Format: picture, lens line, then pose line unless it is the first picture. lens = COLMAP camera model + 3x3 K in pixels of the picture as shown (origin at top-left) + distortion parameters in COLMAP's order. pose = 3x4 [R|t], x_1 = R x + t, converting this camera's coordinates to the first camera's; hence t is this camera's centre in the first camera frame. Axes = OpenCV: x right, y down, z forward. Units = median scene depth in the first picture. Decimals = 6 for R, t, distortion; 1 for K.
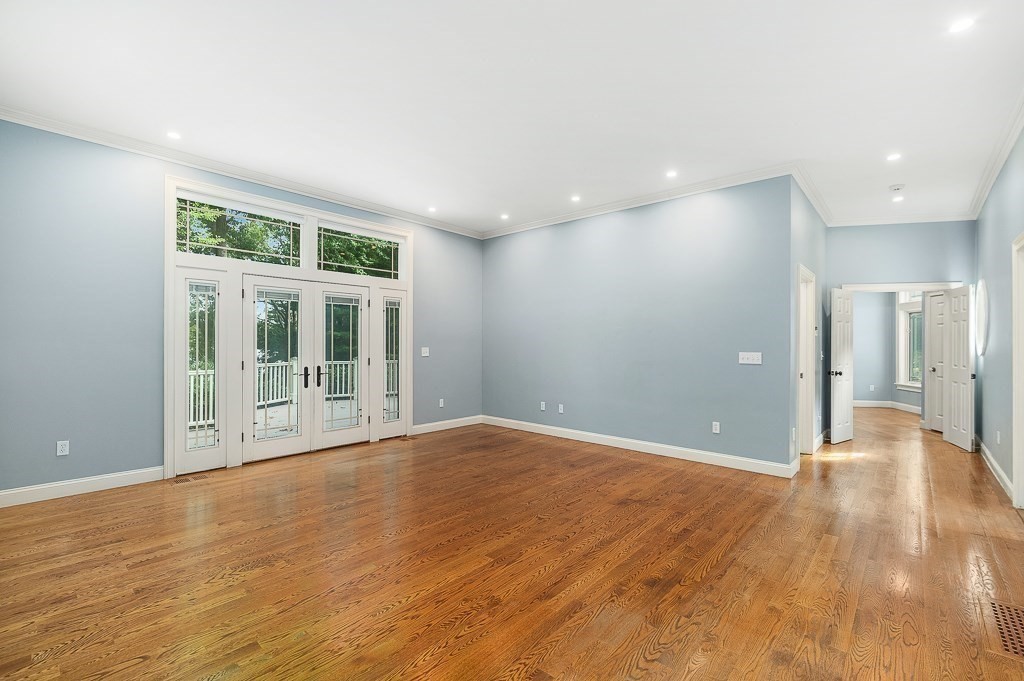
lens RADIAL K [[441.5, 0, 512.0], [0, 441.5, 344.1], [0, 0, 1]] dist [0.003809, 0.000443]
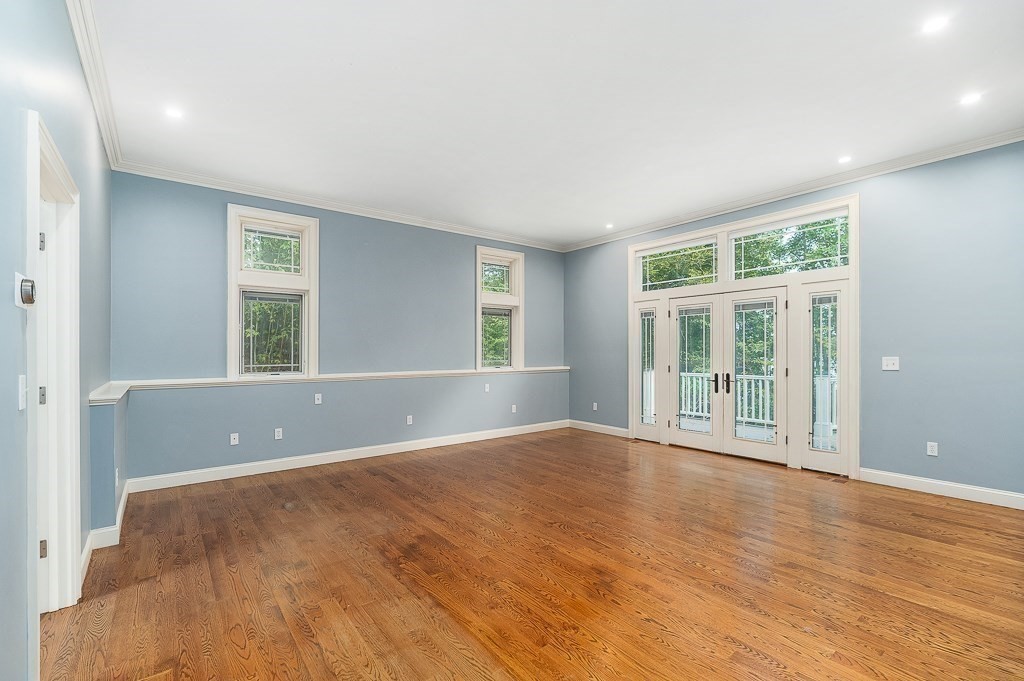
lens RADIAL K [[442.2, 0, 510.0], [0, 442.2, 353.4], [0, 0, 1]] dist [-0.002100, -0.000080]
pose [[-0.169718, -0.003569, -0.985486, 0.687137], [0.000071, 0.999993, -0.003634, 0.006287], [0.985493, -0.000686, -0.169716, 0.686073]]
